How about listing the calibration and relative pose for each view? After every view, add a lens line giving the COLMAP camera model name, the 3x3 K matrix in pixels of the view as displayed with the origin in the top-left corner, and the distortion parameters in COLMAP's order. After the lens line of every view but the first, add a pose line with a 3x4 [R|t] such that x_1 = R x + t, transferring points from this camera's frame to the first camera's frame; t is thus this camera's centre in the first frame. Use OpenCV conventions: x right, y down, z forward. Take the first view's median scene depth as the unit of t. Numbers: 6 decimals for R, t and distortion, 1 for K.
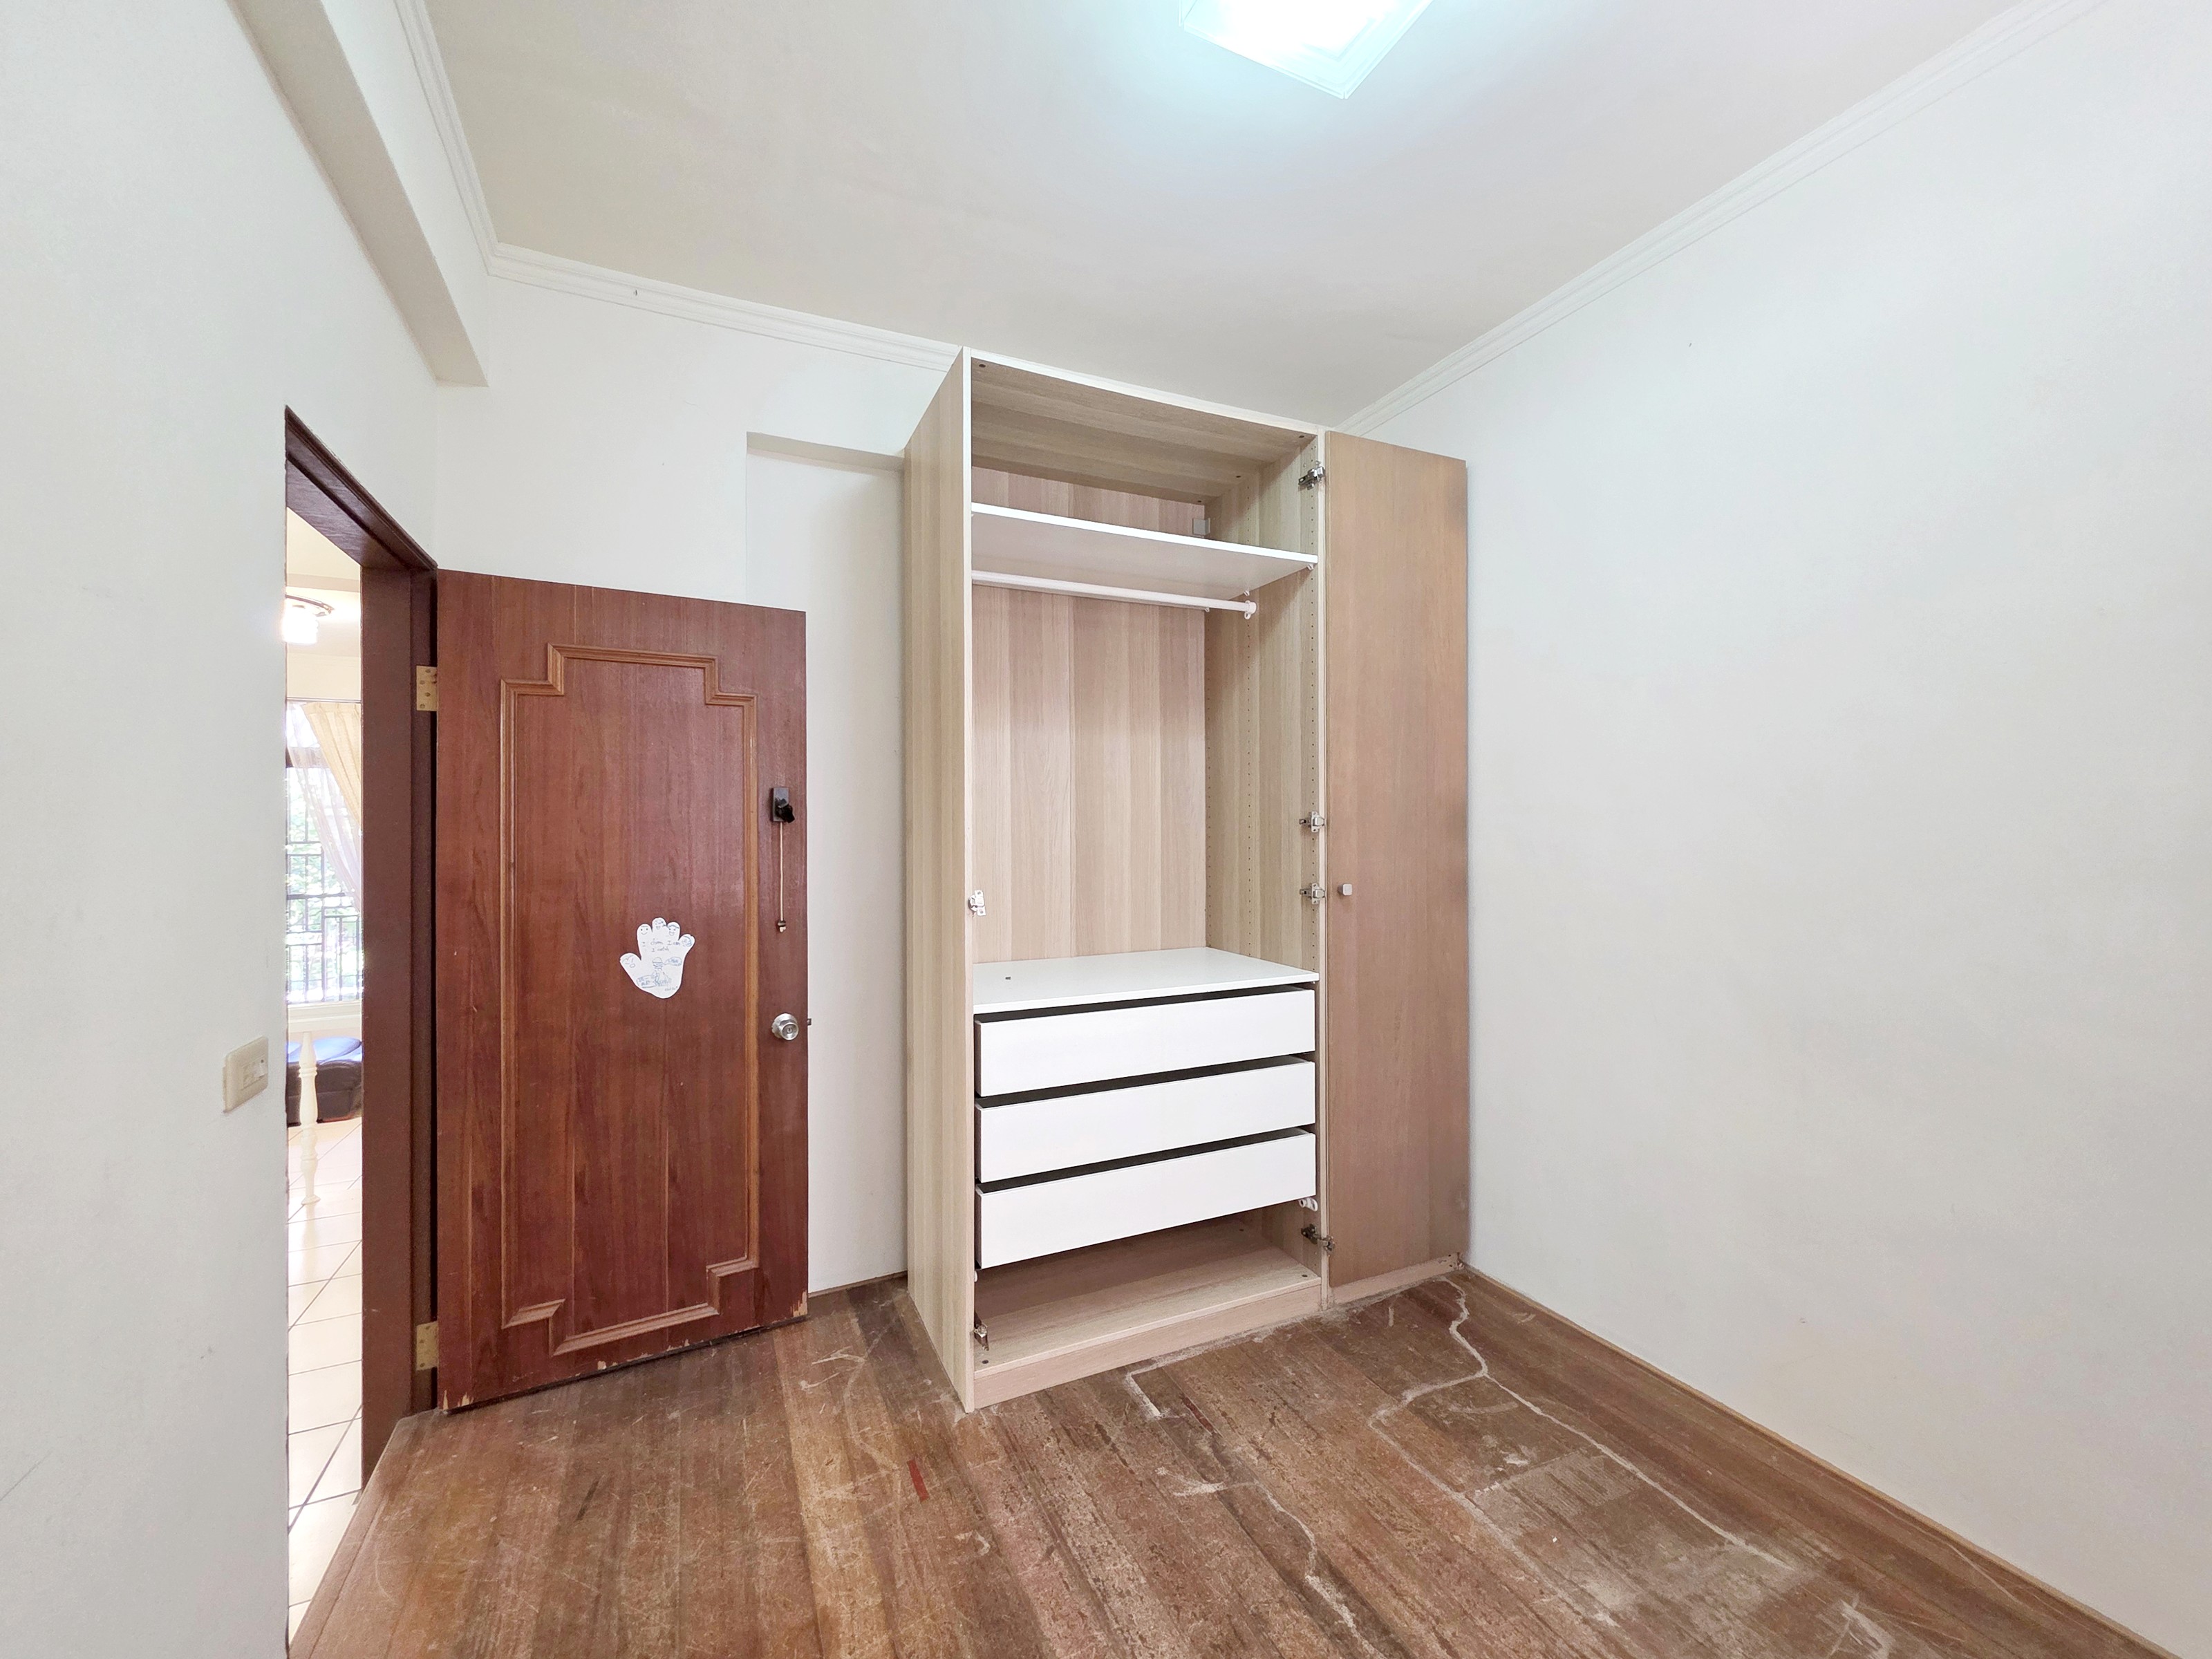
lens RADIAL K [[893.8, 0, 1100.2], [0, 893.8, 818.8], [0, 0, 1]] dist [-0.001191, 0.000030]
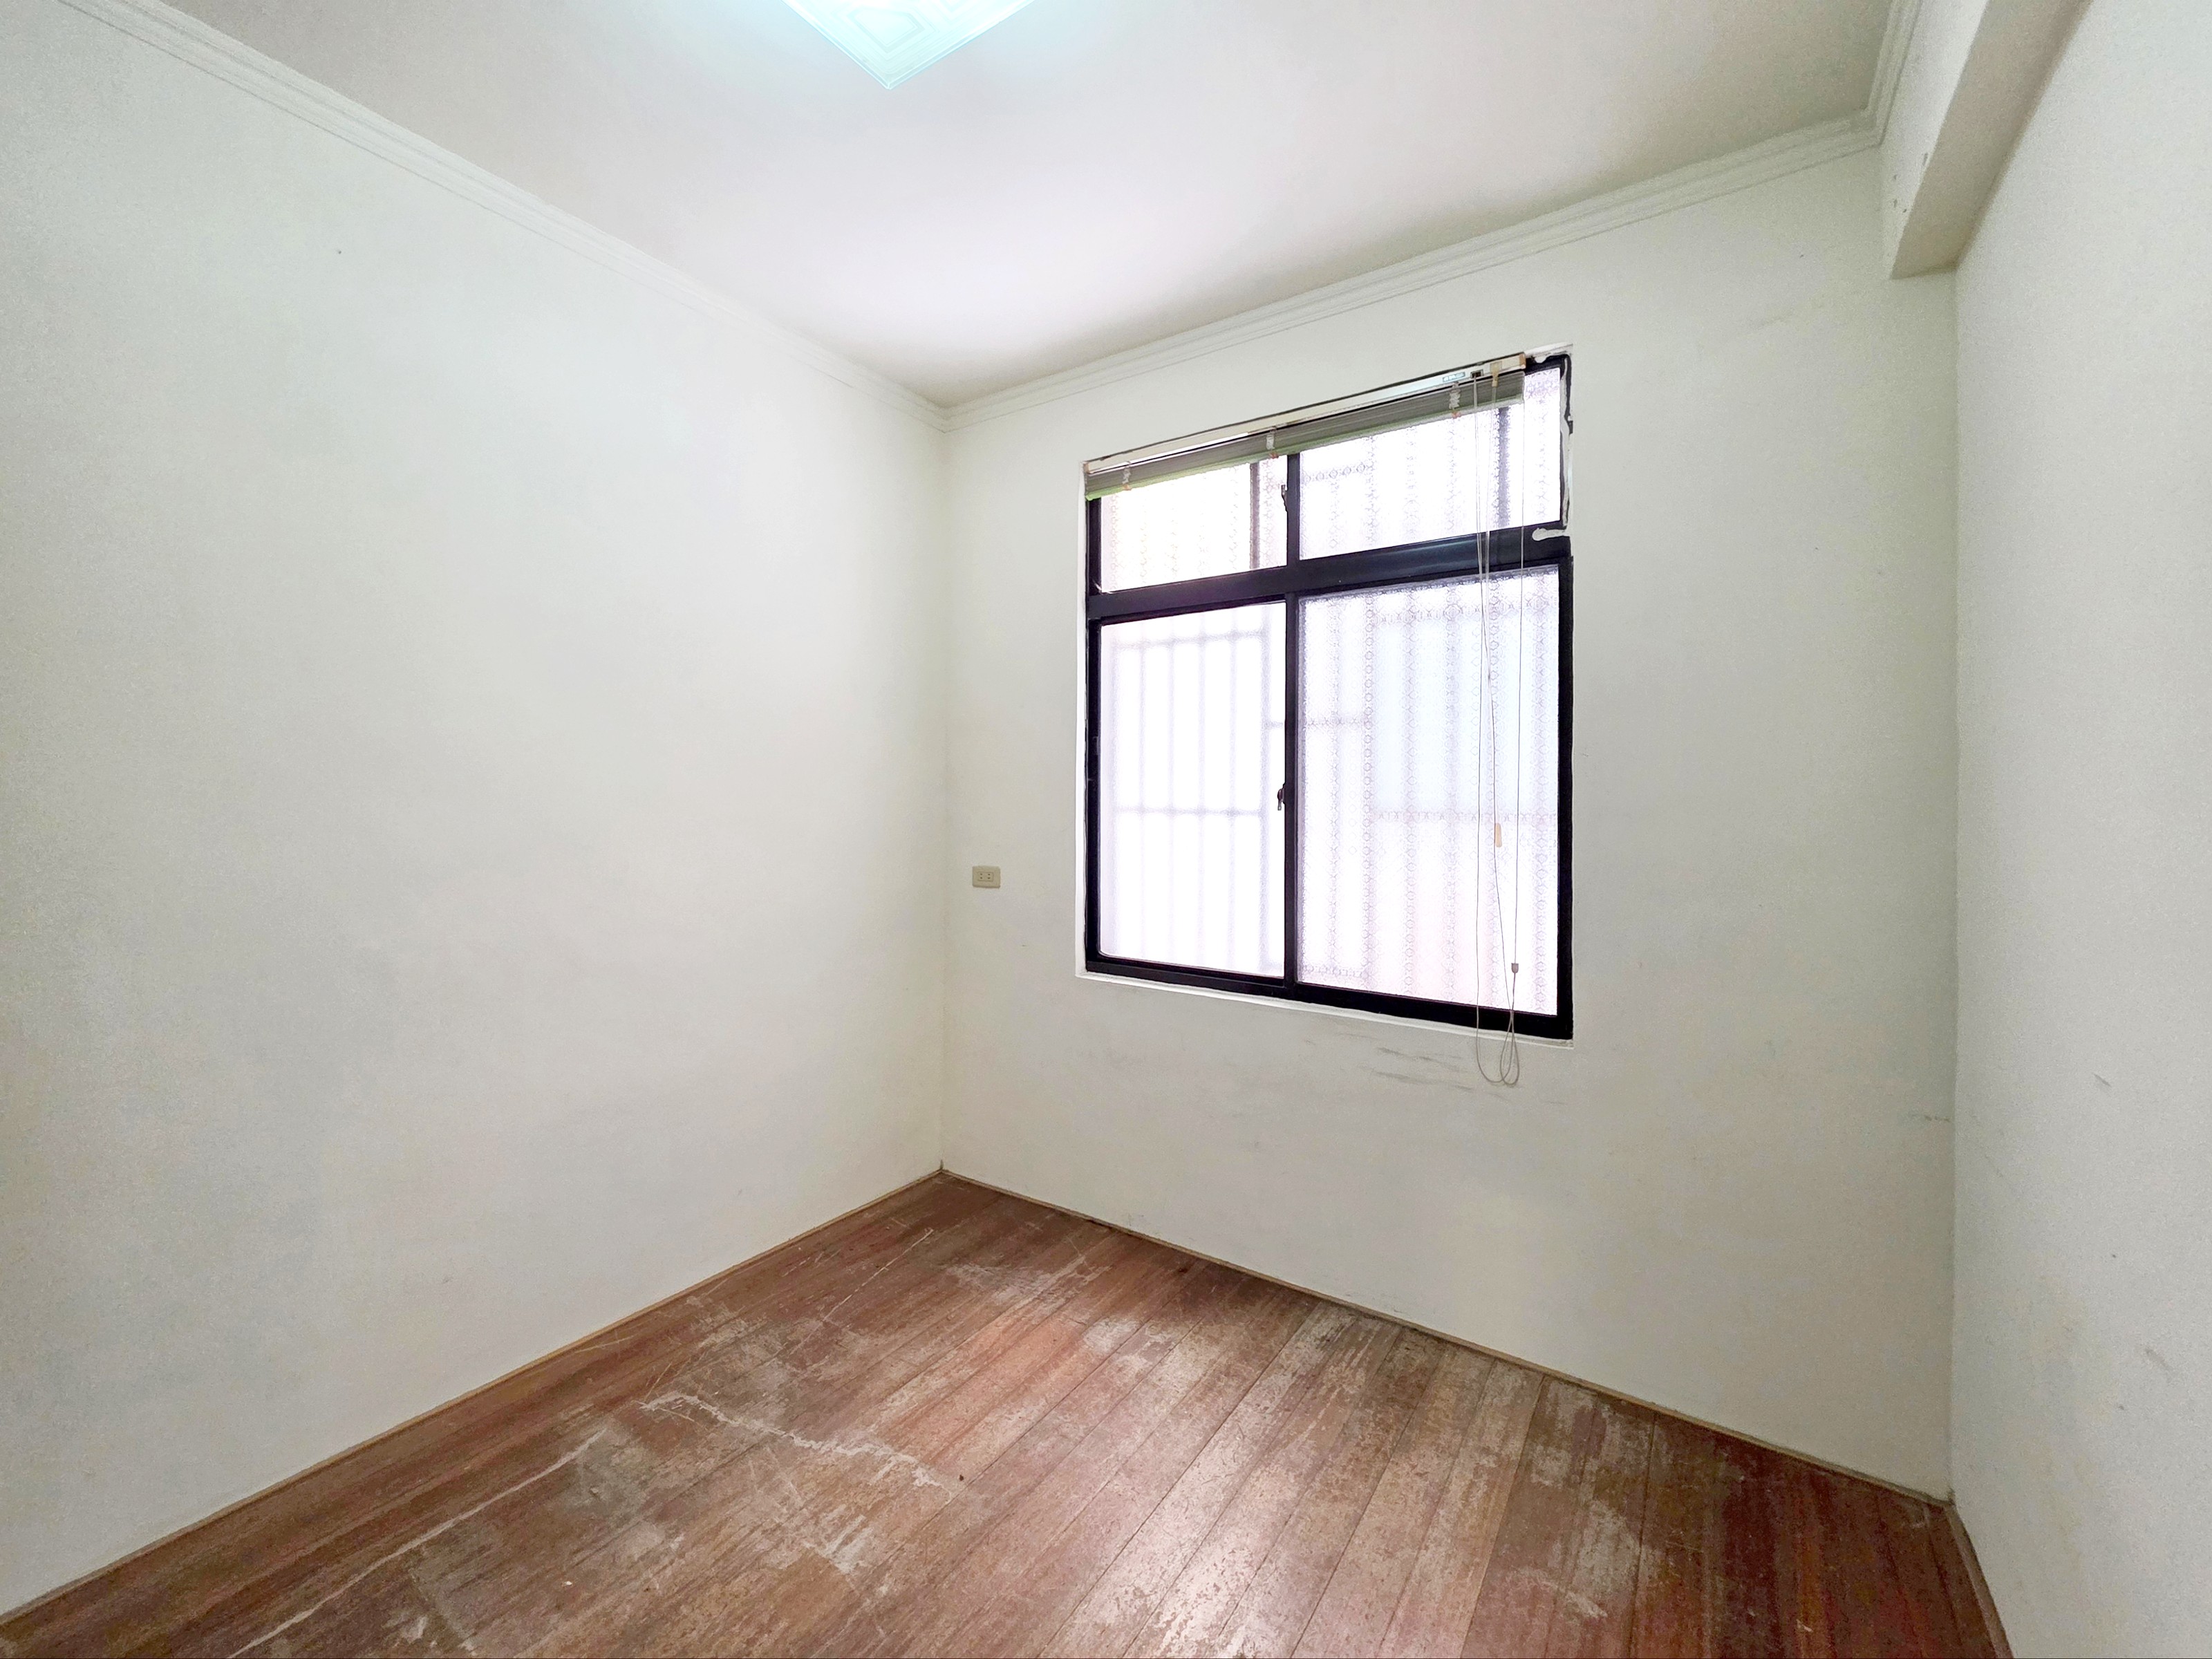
lens RADIAL K [[893.8, 0, 1087.9], [0, 893.8, 811.2], [0, 0, 1]] dist [-0.001191, 0.000030]
pose [[-0.509492, -0.025660, 0.860093, -0.572275], [-0.028963, 0.999500, 0.012662, -0.027751], [-0.859988, -0.018460, -0.509981, 1.067307]]
